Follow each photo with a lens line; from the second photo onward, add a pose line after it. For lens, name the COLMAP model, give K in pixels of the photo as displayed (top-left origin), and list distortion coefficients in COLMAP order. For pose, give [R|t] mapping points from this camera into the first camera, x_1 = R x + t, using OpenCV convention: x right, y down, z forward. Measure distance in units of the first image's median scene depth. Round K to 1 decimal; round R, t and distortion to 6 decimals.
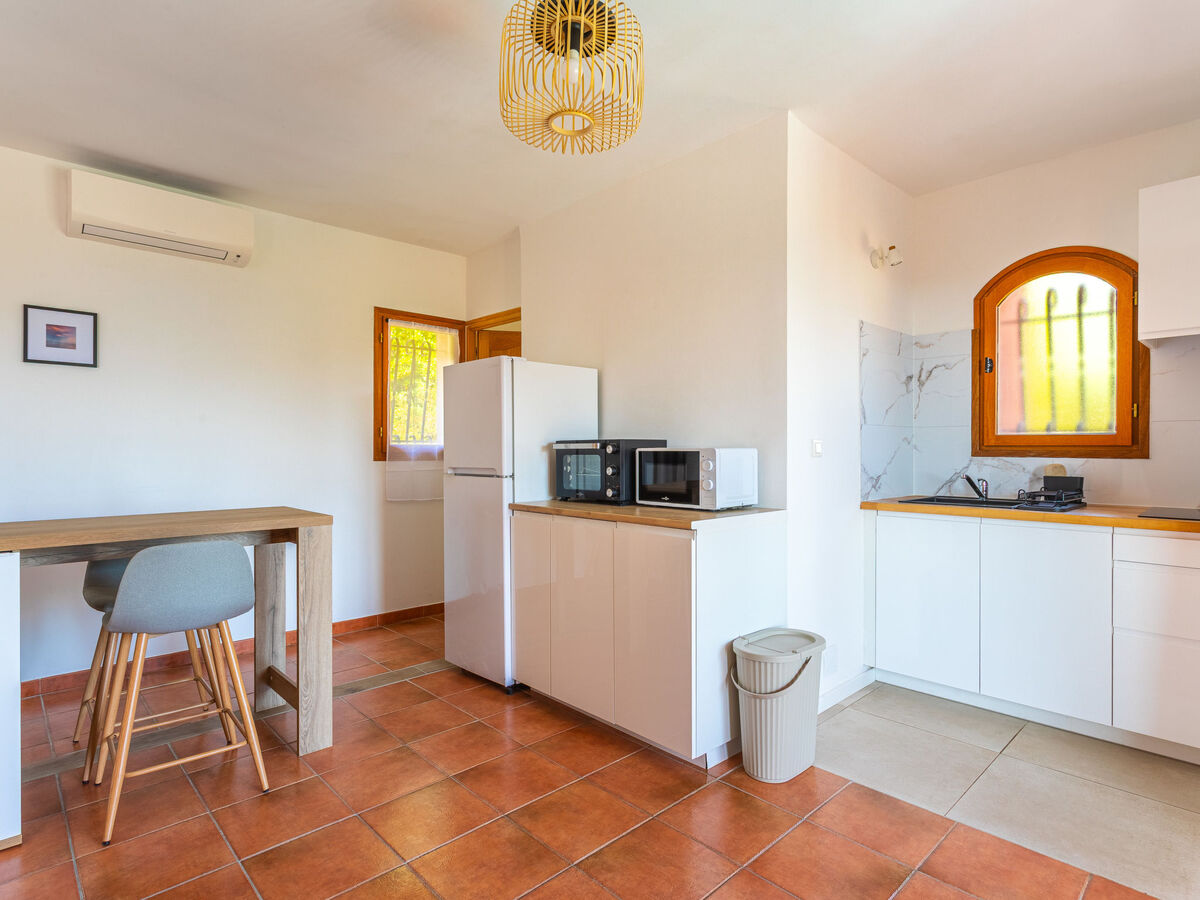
lens RADIAL K [[637.2, 0, 600.0], [0, 637.2, 450.0], [0, 0, 1]] dist [0.003189, 0.000477]
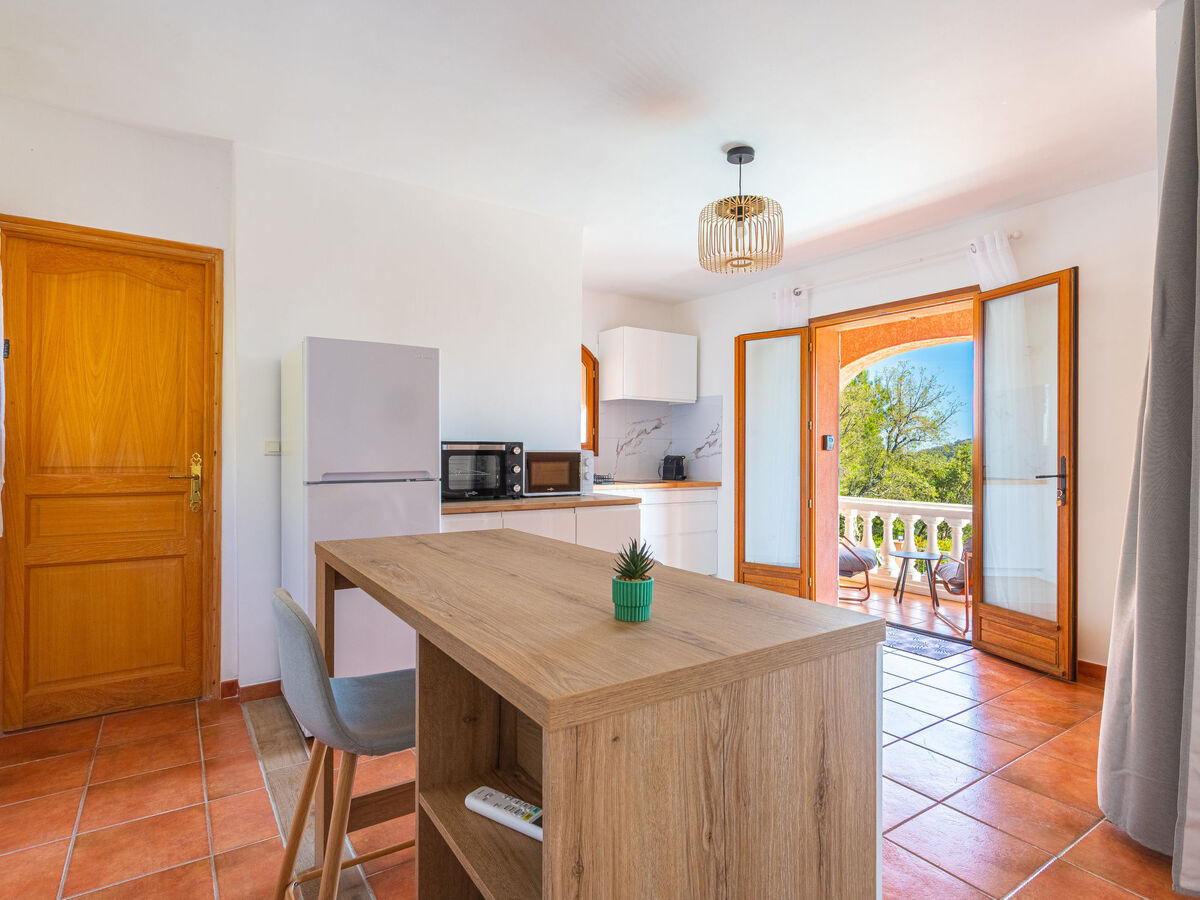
lens RADIAL K [[637.2, 0, 600.0], [0, 637.2, 450.0], [0, 0, 1]] dist [0.003189, 0.000477]
pose [[0.162991, 0.005926, 0.986610, -1.092837], [-0.006943, 0.999964, -0.004860, 0.002456], [-0.986603, -0.006058, 0.163027, 0.665400]]
